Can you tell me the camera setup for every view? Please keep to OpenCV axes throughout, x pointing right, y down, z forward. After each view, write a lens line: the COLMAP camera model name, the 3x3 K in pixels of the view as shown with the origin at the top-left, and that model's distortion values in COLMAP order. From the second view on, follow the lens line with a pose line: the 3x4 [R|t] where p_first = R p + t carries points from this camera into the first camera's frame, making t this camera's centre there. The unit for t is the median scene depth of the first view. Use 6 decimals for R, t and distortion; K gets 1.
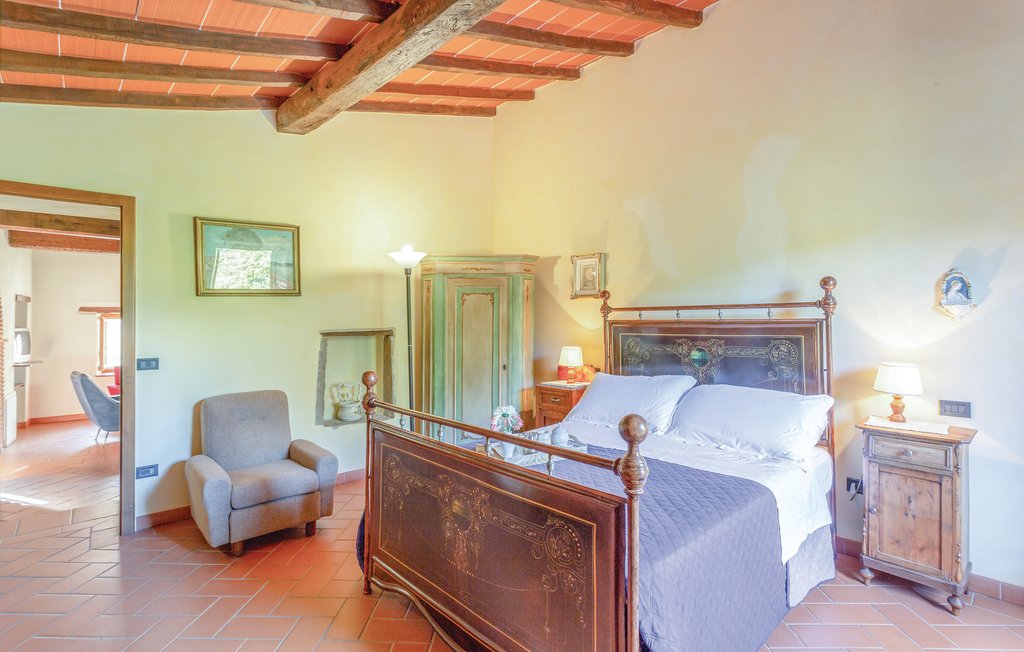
lens RADIAL K [[509.9, 0, 512.0], [0, 509.9, 326.0], [0, 0, 1]] dist [0.015323, -0.000421]
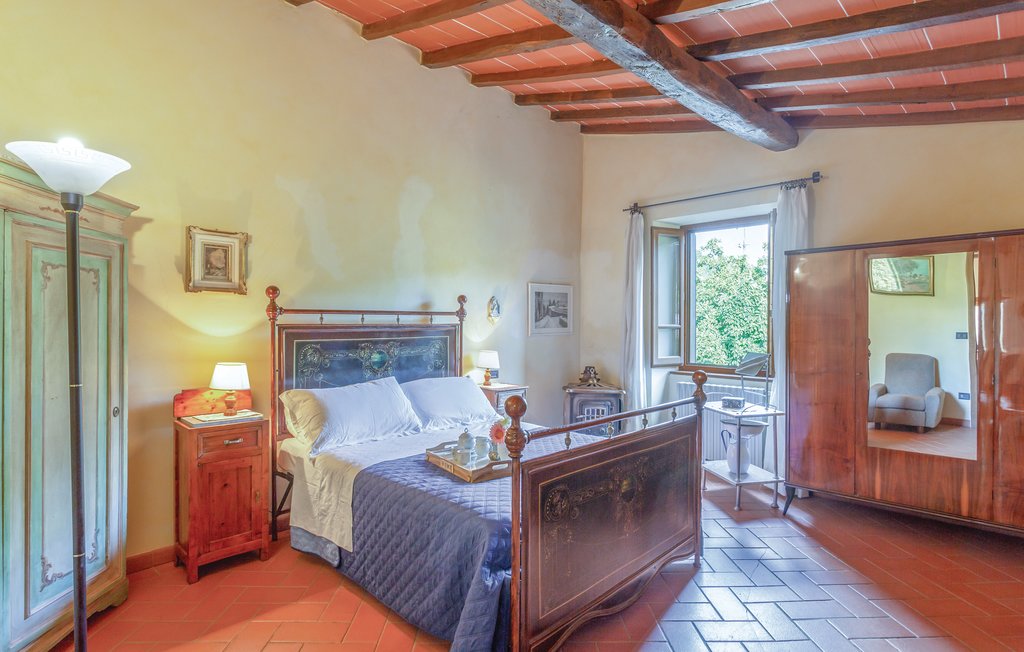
lens RADIAL K [[559.3, 0, 512.0], [0, 559.3, 326.0], [0, 0, 1]] dist [-0.002289, -0.000798]
pose [[-0.103966, -0.000751, 0.994581, -0.750173], [0.007586, 0.999970, 0.001548, -0.007411], [-0.994552, 0.007706, -0.103957, 0.772966]]
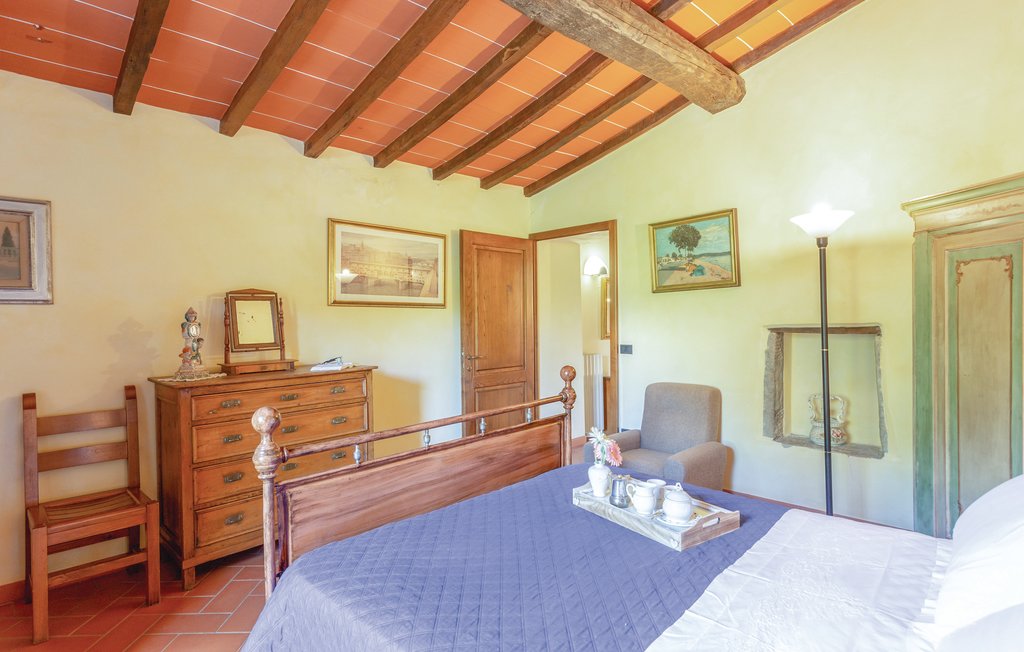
lens RADIAL K [[529.6, 0, 479.3], [0, 529.6, 324.1], [0, 0, 1]] dist [0.038833, 0.000228]
pose [[0.038509, 0.018264, -0.999091, 0.558368], [0.004675, 0.999819, 0.018457, -0.012841], [0.999247, -0.005382, 0.038416, 0.561732]]
